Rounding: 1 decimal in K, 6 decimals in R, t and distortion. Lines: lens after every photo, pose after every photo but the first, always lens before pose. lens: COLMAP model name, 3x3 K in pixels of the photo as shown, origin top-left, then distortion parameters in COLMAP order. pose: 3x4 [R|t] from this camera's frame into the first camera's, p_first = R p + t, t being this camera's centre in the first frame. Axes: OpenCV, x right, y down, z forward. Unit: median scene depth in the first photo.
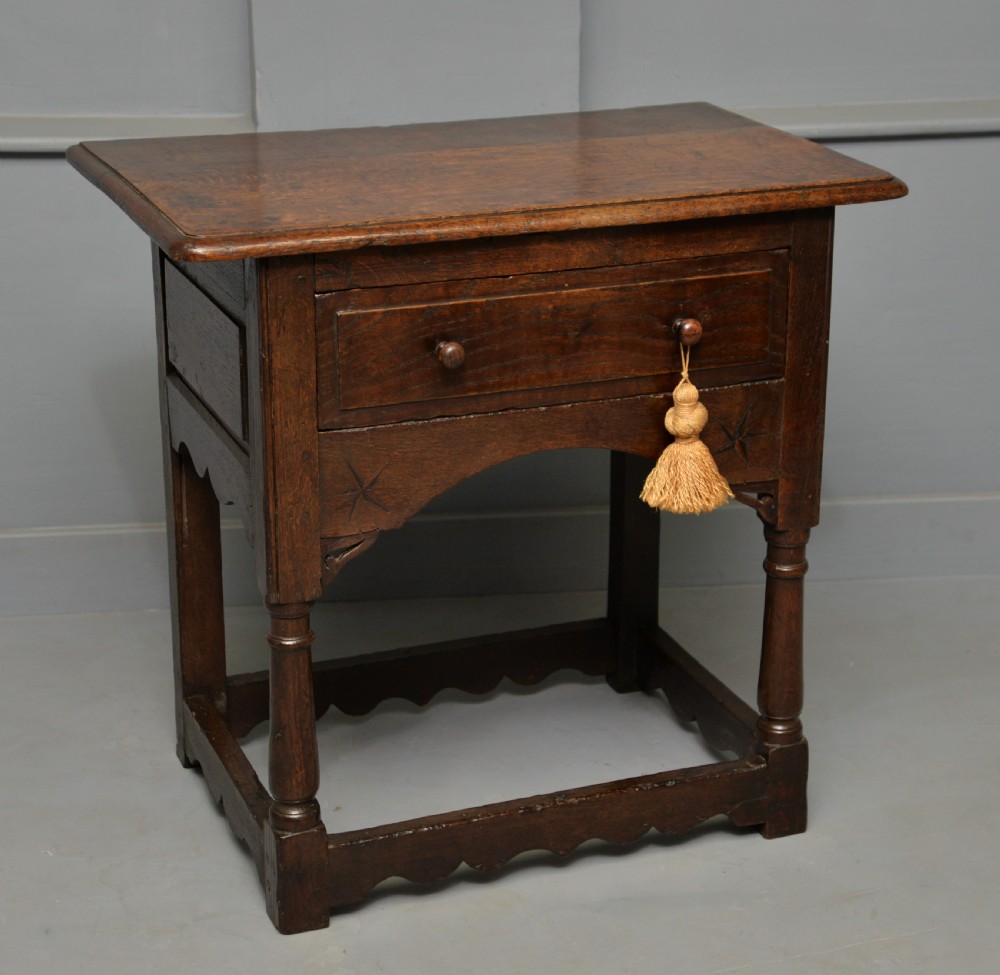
lens RADIAL K [[2379.6, 0, 526.0], [0, 2379.6, 480.0], [0, 0, 1]] dist [0.239343, 0.000000]
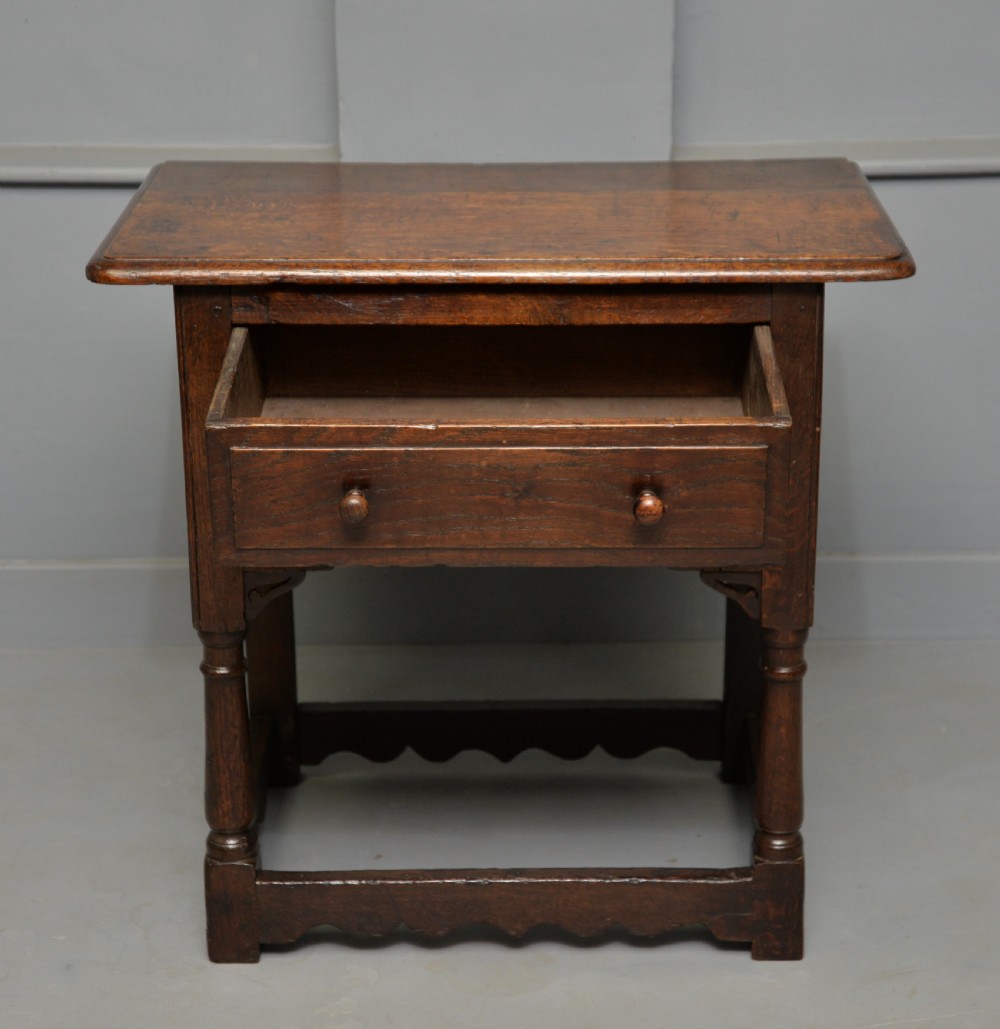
lens RADIAL K [[2448.6, 0, 503.4], [0, 2448.6, 483.4], [0, 0, 1]] dist [0.239343, 0.000000]
pose [[0.924769, 0.112936, -0.363385, 0.377330], [-0.115647, 0.993186, 0.014364, -0.038624], [0.362531, 0.028741, 0.931528, 0.083600]]
